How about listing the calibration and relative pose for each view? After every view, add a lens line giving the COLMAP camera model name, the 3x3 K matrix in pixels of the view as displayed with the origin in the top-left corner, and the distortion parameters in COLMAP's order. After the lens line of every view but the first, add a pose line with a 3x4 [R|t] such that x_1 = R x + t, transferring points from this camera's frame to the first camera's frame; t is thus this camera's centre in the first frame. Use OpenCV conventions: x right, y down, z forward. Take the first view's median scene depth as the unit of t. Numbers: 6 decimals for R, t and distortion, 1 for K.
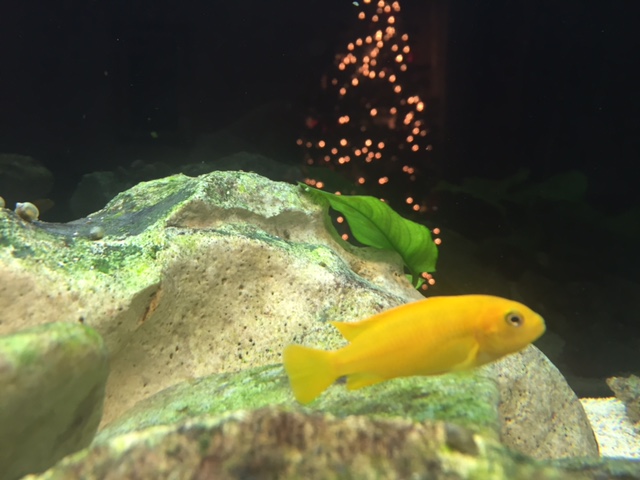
lens RADIAL K [[538.0, 0, 270.8], [0, 538.0, 182.9], [0, 0, 1]] dist [0.227586, 0.010007]
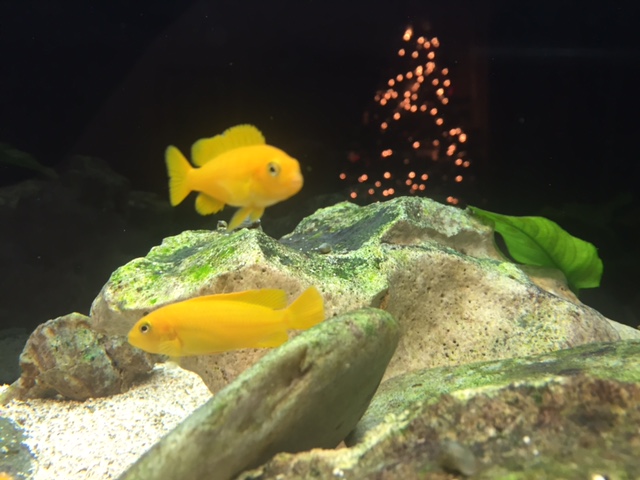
lens RADIAL K [[531.0, 0, 272.7], [0, 531.0, 197.4], [0, 0, 1]] dist [0.210449, -0.080067]
pose [[0.998410, -0.018558, -0.053218, -0.314127], [0.016541, 0.999137, -0.038096, 0.018864], [0.053879, 0.037156, 0.997856, -0.166893]]
